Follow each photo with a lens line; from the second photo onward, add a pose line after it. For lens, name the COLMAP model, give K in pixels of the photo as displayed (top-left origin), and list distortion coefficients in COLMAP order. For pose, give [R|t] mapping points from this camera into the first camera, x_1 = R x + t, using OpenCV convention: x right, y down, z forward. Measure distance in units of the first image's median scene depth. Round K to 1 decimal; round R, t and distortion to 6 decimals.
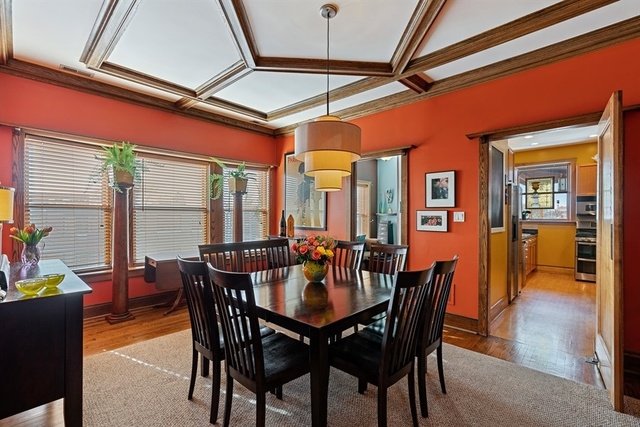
lens RADIAL K [[285.0, 0, 315.9], [0, 285.0, 218.2], [0, 0, 1]] dist [-0.013436, -0.000589]
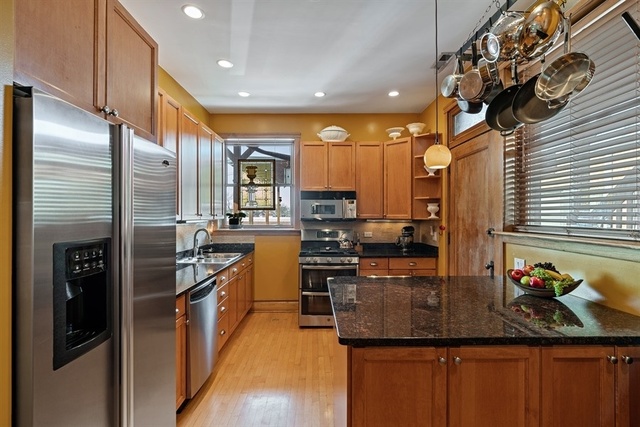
lens RADIAL K [[313.5, 0, 320.4], [0, 313.5, 214.6], [0, 0, 1]] dist [-0.007568, 0.002394]
pose [[0.713411, -0.005040, 0.700728, 0.418331], [0.009039, 0.999957, -0.002010, -0.020257], [-0.700688, 0.007768, 0.713425, 0.420399]]
